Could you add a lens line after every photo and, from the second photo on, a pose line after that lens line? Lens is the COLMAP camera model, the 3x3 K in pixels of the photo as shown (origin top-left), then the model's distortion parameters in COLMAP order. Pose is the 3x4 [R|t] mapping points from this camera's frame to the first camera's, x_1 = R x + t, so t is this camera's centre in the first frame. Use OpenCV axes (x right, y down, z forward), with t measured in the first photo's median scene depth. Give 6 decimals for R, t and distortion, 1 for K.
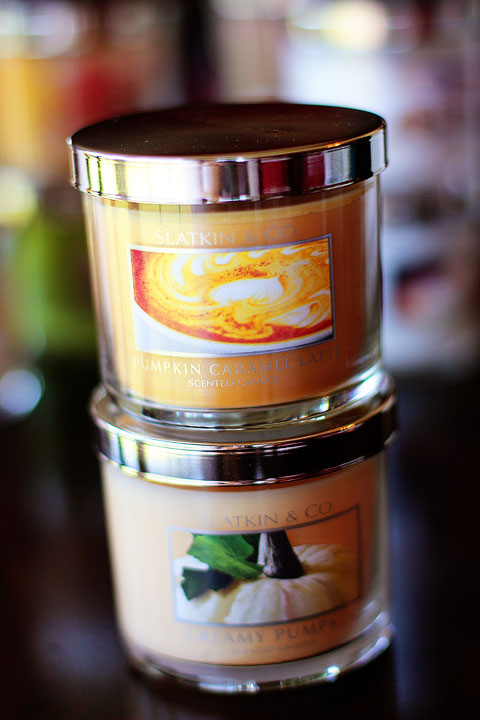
lens RADIAL K [[1669.6, 0, 240.0], [0, 1669.6, 360.0], [0, 0, 1]] dist [-0.001502, 0.176551]
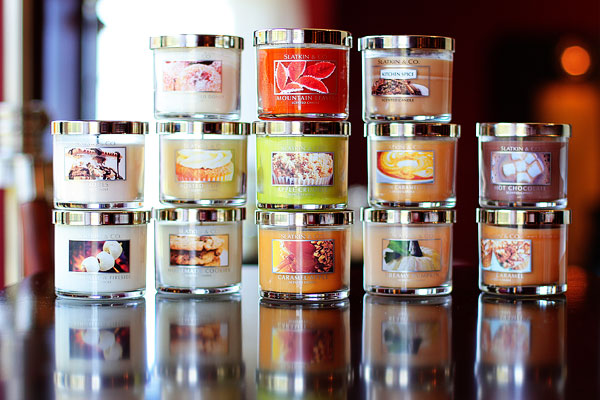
lens RADIAL K [[1391.4, 0, 300.0], [0, 1391.4, 200.0], [0, 0, 1]] dist [-0.001502, 0.176551]
pose [[0.989778, 0.082892, -0.116052, 0.105160], [-0.084785, 0.996333, -0.011465, 0.072507], [0.114677, 0.021187, 0.993177, -1.670693]]
